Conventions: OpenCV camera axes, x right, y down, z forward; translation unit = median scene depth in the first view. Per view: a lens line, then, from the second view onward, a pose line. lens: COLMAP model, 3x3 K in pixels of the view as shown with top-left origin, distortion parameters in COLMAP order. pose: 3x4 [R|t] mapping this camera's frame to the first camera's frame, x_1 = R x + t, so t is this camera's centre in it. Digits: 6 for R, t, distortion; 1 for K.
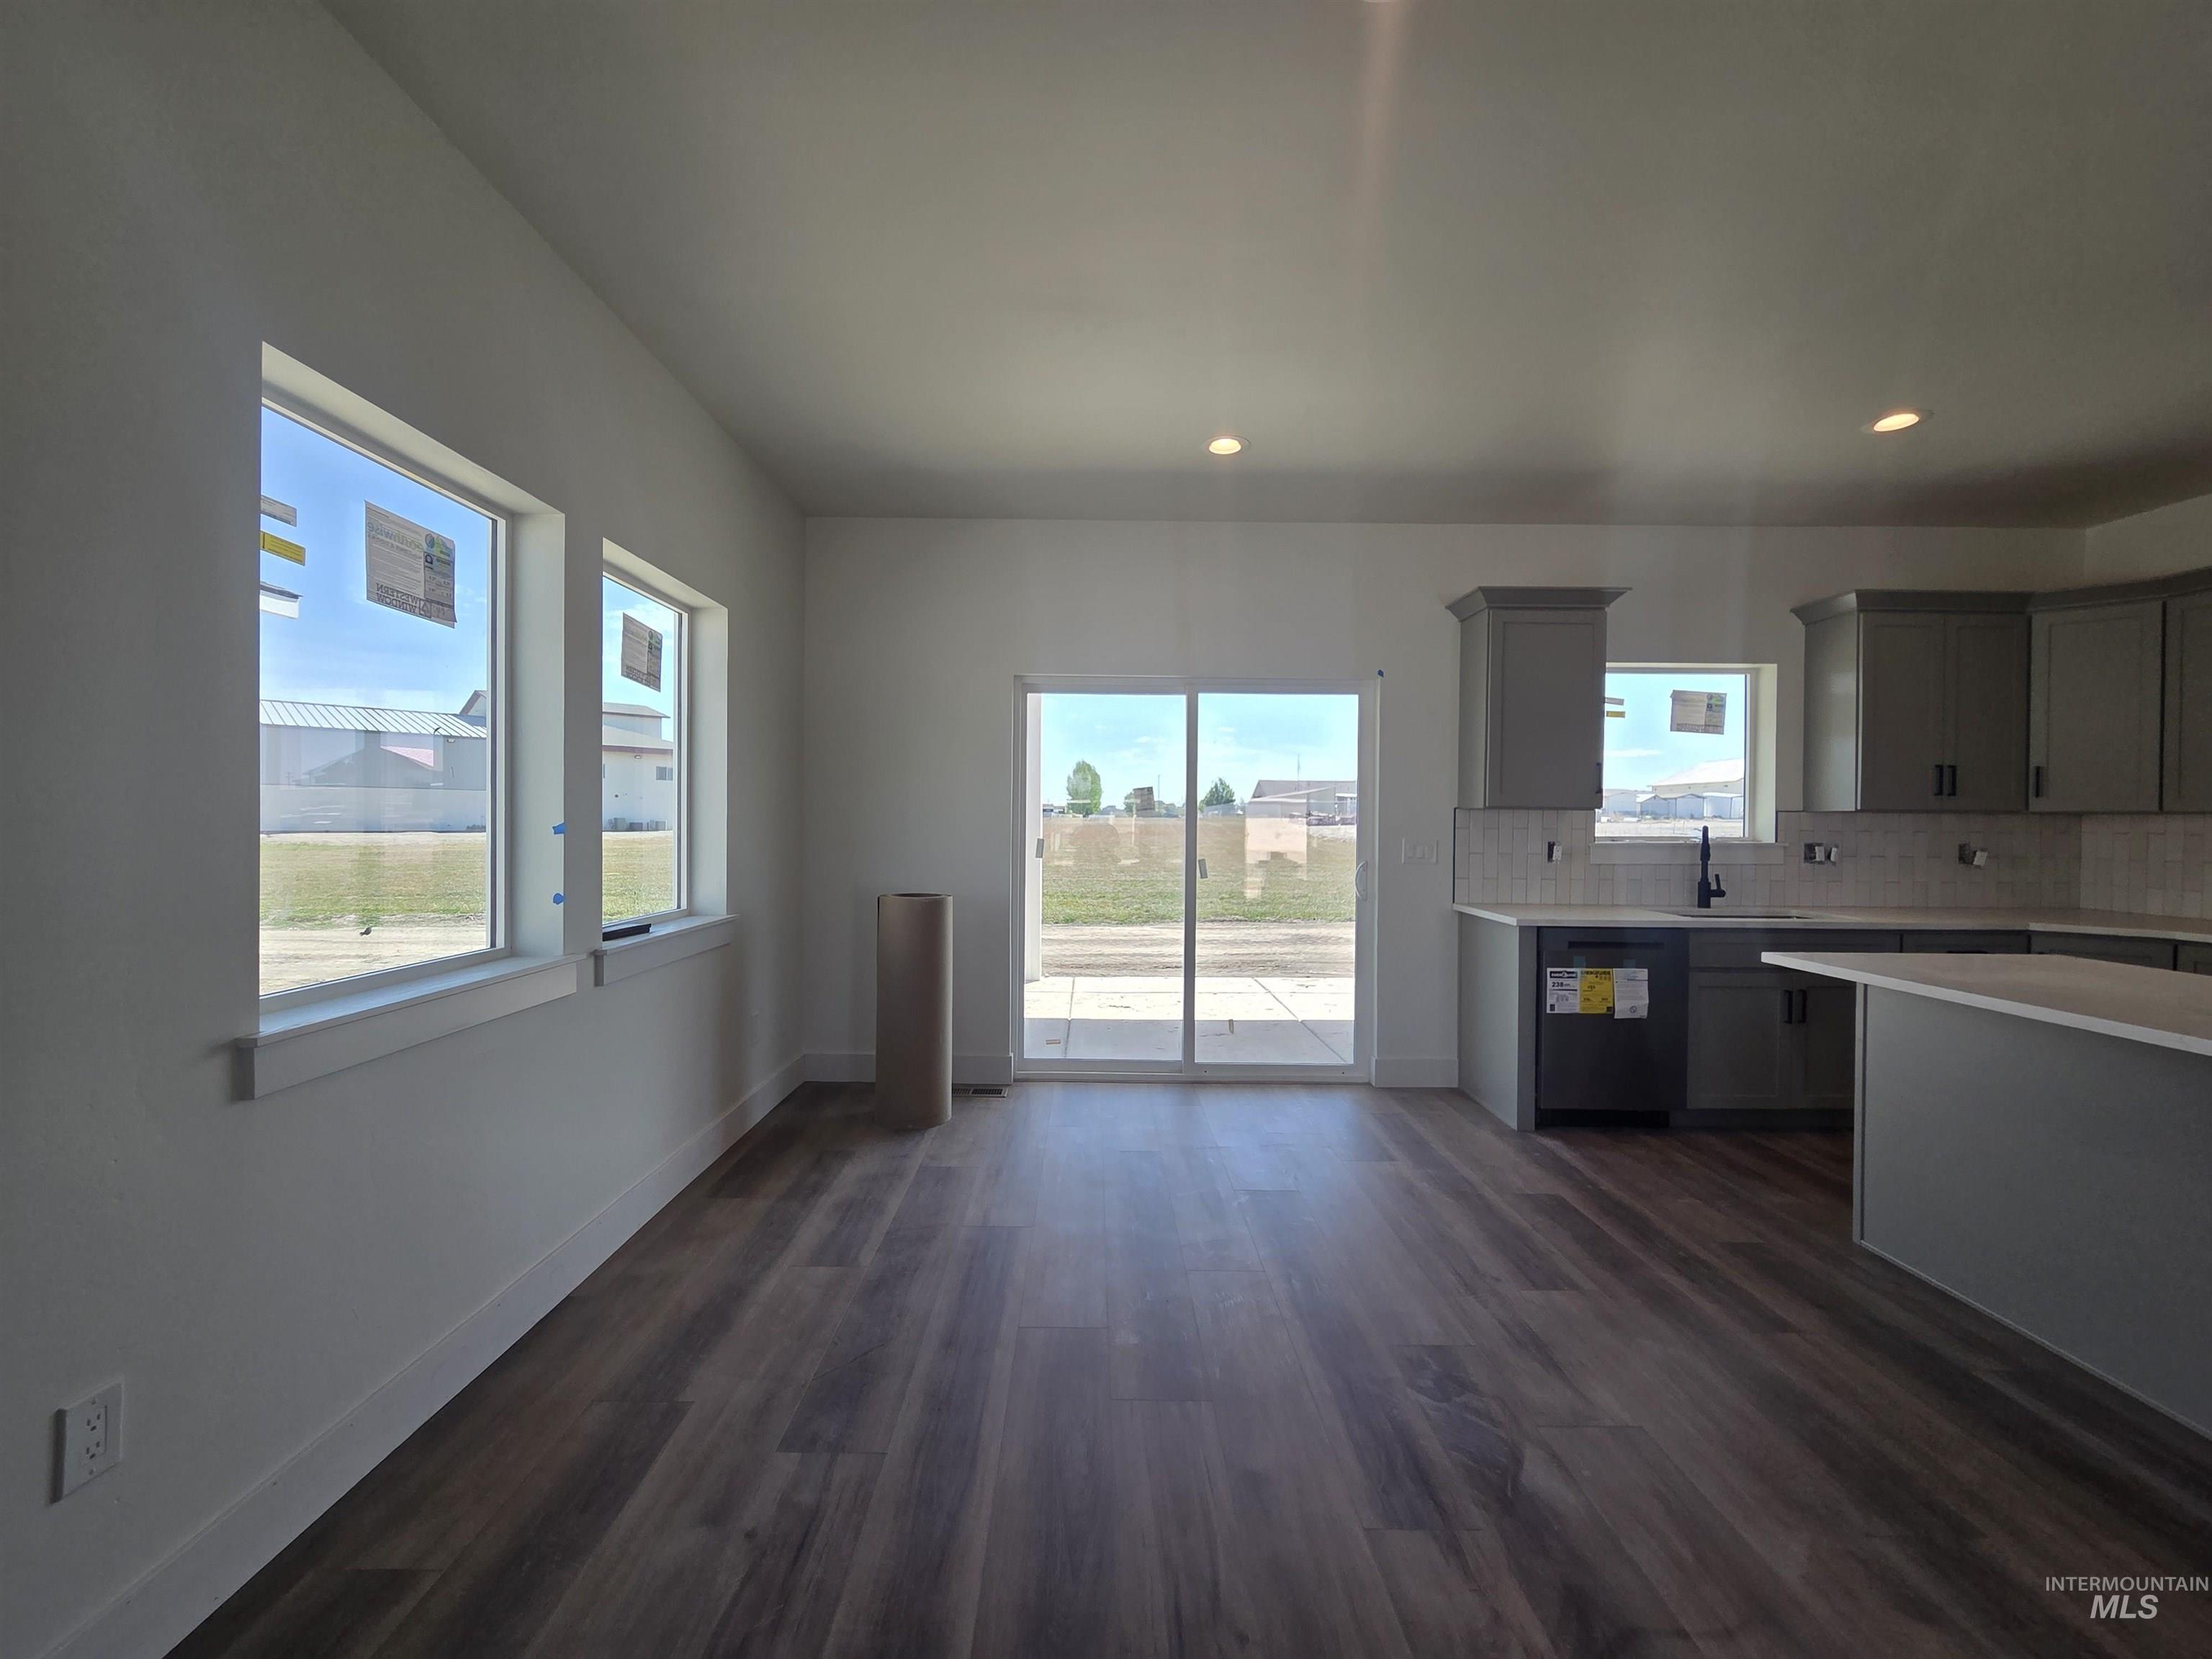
lens RADIAL K [[910.0, 0, 1094.7], [0, 910.0, 828.4], [0, 0, 1]] dist [0.003992, -0.000585]
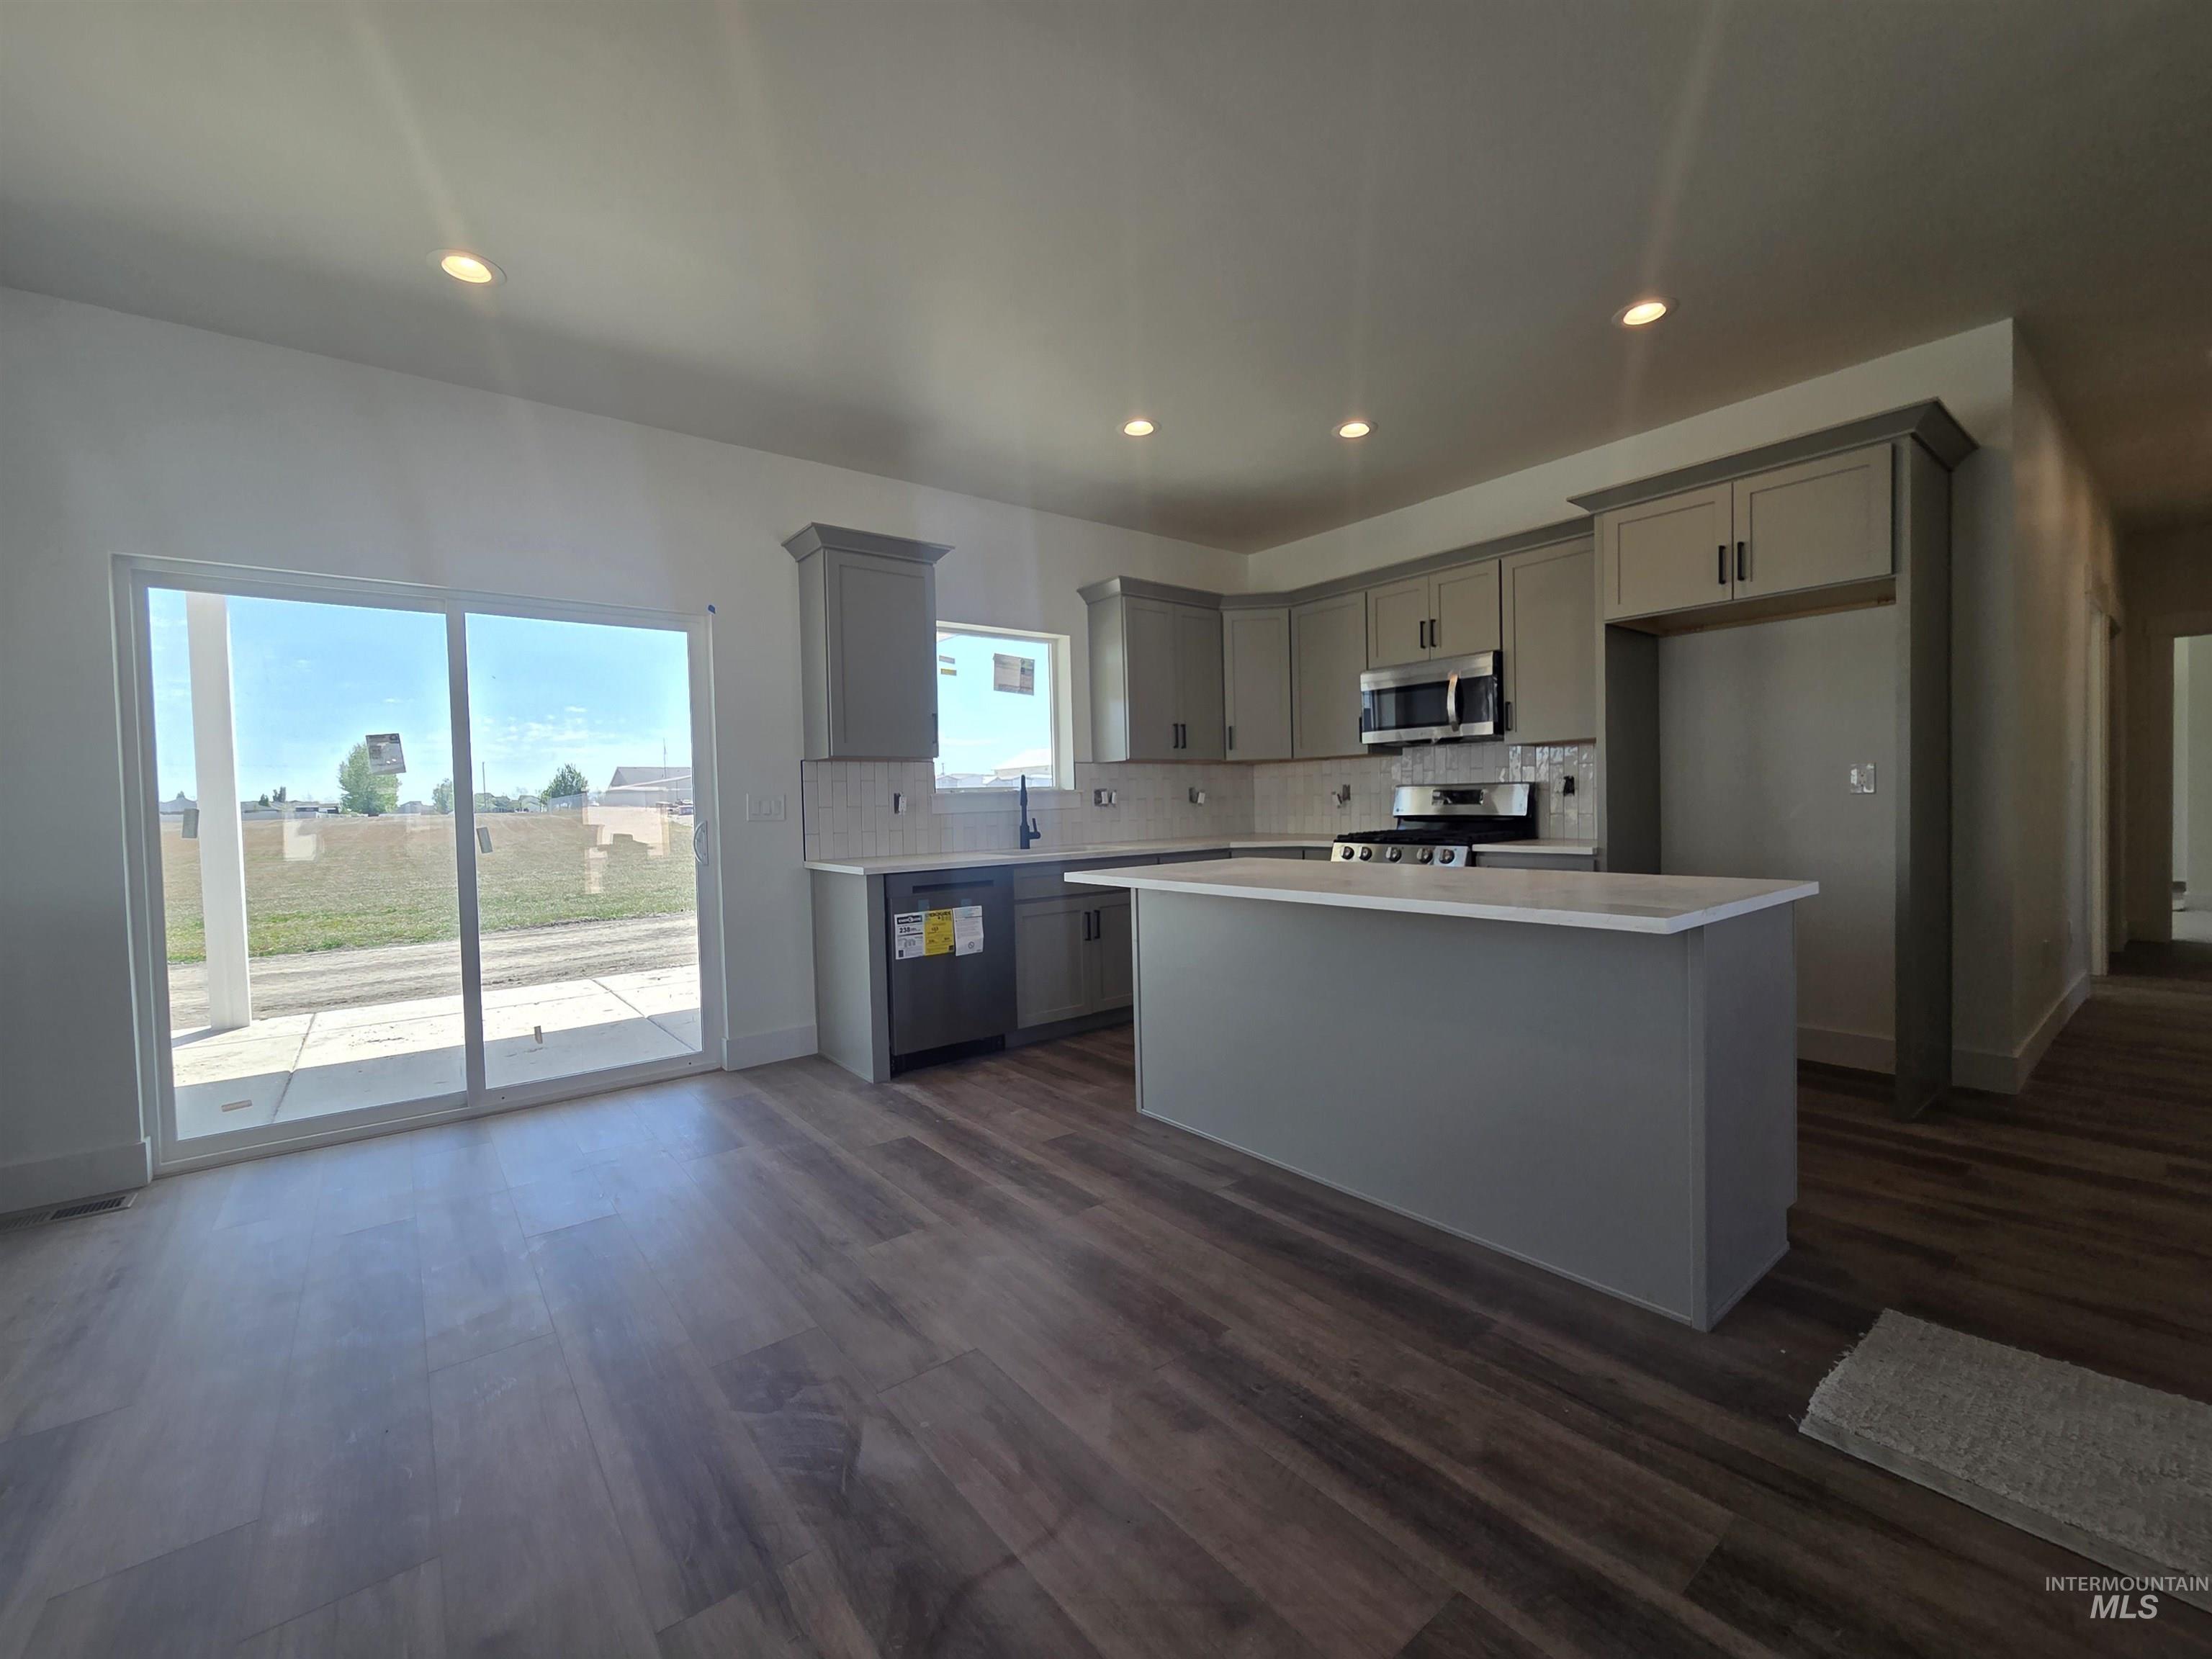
lens RADIAL K [[910.0, 0, 1097.6], [0, 910.0, 825.8], [0, 0, 1]] dist [0.003992, -0.000585]
pose [[0.789218, -0.044952, 0.612466, 0.057088], [0.038315, 0.998979, 0.023947, 0.034681], [-0.612917, 0.004567, 0.790134, 0.065490]]
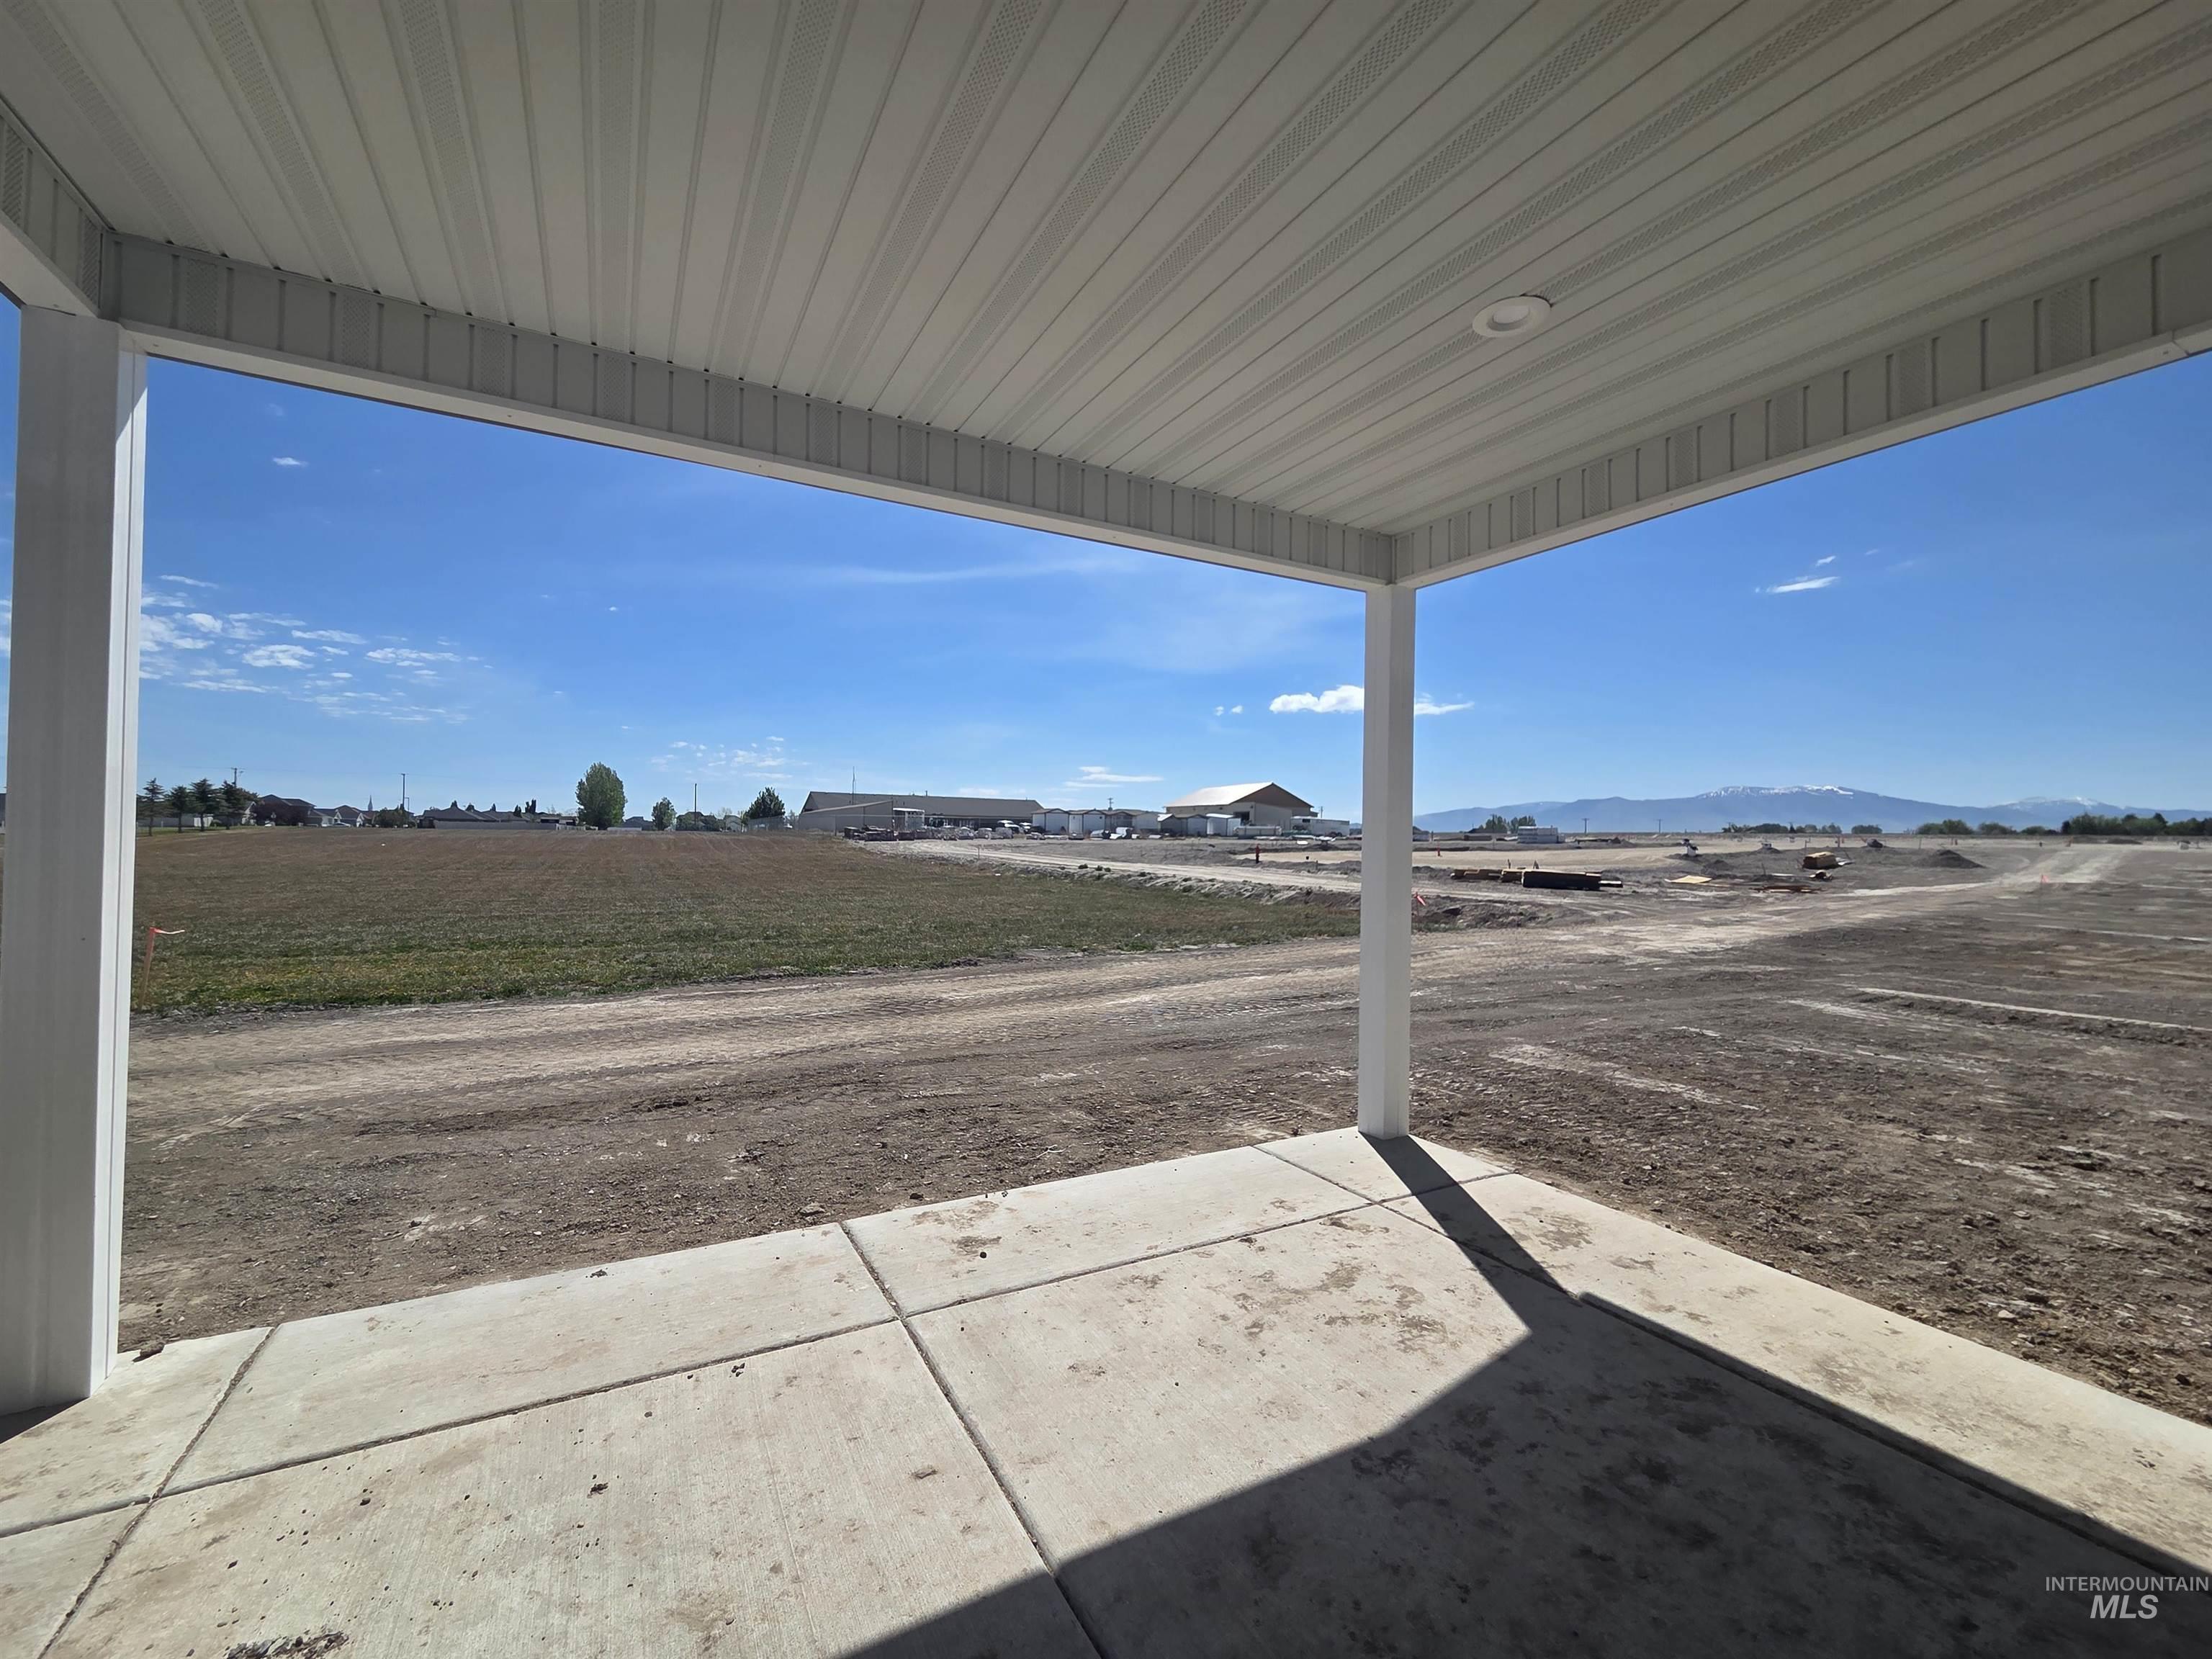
lens RADIAL K [[910.0, 0, 1092.4], [0, 910.0, 824.5], [0, 0, 1]] dist [0.003992, -0.000585]
pose [[0.886799, 0.013142, 0.461969, 0.147208], [-0.003472, 0.999757, -0.021776, -0.010854], [-0.462143, 0.017707, 0.886629, 1.041539]]
